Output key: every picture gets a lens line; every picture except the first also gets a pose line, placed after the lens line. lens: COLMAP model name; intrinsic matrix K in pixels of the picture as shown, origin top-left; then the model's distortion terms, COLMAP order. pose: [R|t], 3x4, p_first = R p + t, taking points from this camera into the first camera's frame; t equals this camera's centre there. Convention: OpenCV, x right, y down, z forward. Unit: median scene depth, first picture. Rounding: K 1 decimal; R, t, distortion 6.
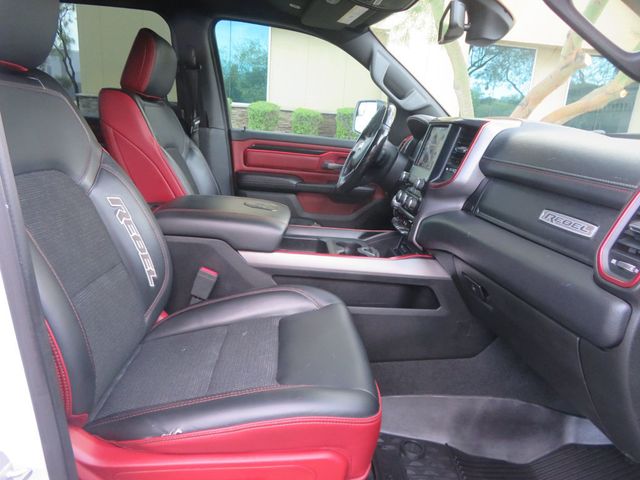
lens RADIAL K [[453.4, 0, 328.3], [0, 453.4, 241.3], [0, 0, 1]] dist [-0.003840, 0.004979]
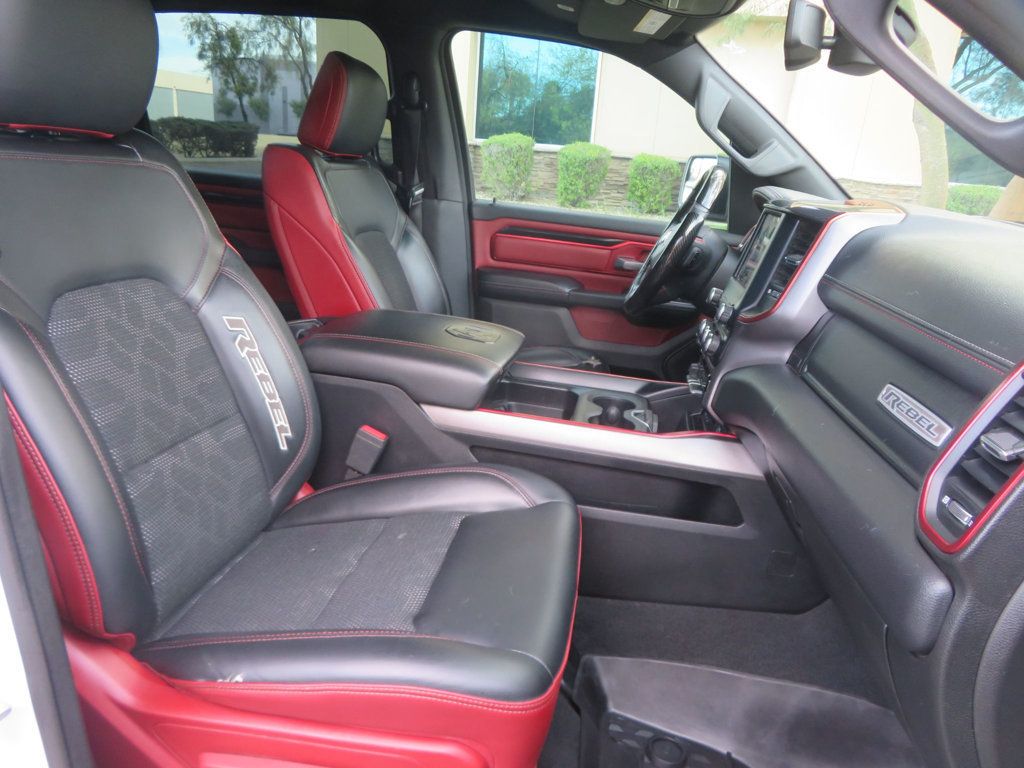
lens RADIAL K [[731.4, 0, 527.4], [0, 731.4, 386.5], [0, 0, 1]] dist [-0.006032, 0.000181]
pose [[0.975048, 0.070692, -0.210437, 0.164078], [-0.065105, 0.997320, 0.033371, -0.047719], [0.212232, -0.018838, 0.977038, 0.013007]]
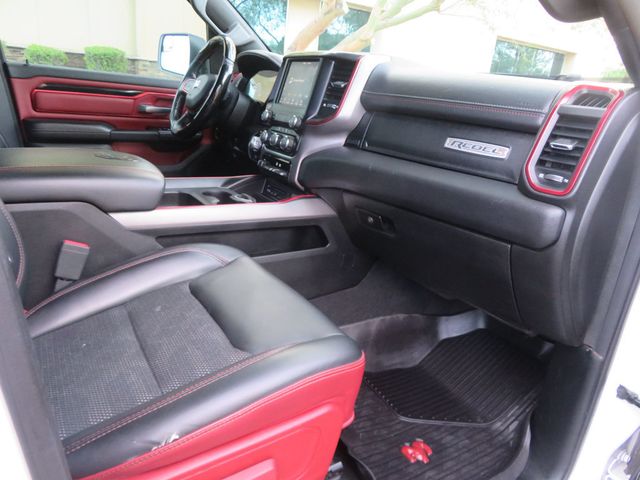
lens RADIAL K [[448.8, 0, 320.0], [0, 448.8, 240.0], [0, 0, 1]] dist [-0.005192, 0.001625]
pose [[0.883358, -0.150584, 0.443851, -0.223515], [0.100052, 0.985739, 0.135306, -0.002656], [-0.457896, -0.075116, 0.885827, 0.115744]]
